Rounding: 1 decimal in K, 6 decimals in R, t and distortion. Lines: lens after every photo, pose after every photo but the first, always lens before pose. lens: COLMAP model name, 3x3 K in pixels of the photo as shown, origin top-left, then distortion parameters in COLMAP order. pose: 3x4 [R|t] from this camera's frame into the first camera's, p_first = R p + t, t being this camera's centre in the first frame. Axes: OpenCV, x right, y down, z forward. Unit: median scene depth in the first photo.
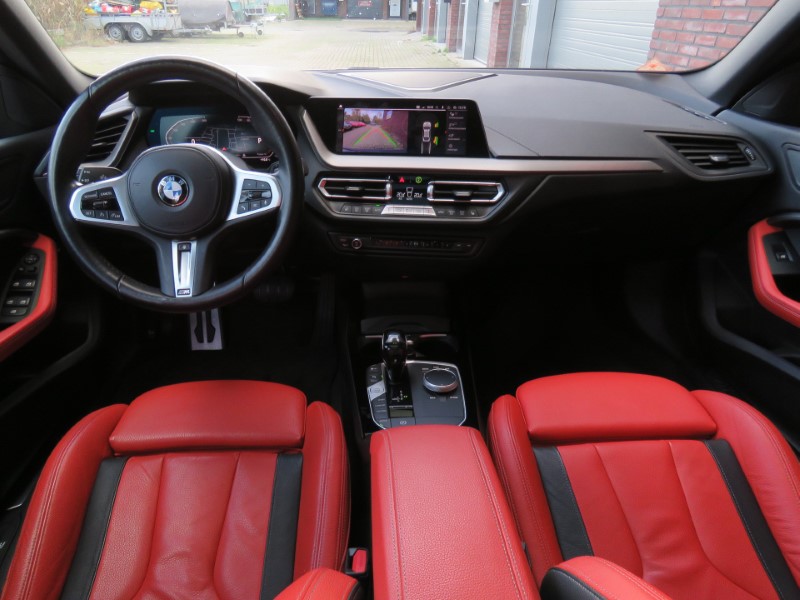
lens RADIAL K [[538.0, 0, 380.7], [0, 538.0, 292.8], [0, 0, 1]] dist [-0.009352, -0.002127]
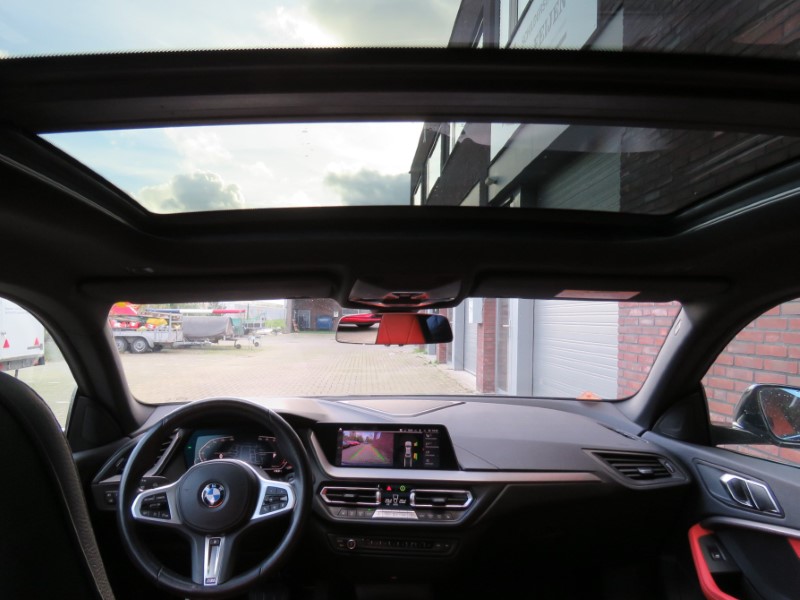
lens RADIAL K [[600.0, 0, 359.1], [0, 600.0, 299.7], [0, 0, 1]] dist [0.001547, -0.000072]
pose [[0.999706, -0.004075, -0.023911, 0.005500], [-0.008276, 0.869322, -0.494177, 0.094560], [0.022800, 0.494229, 0.869033, -0.409719]]
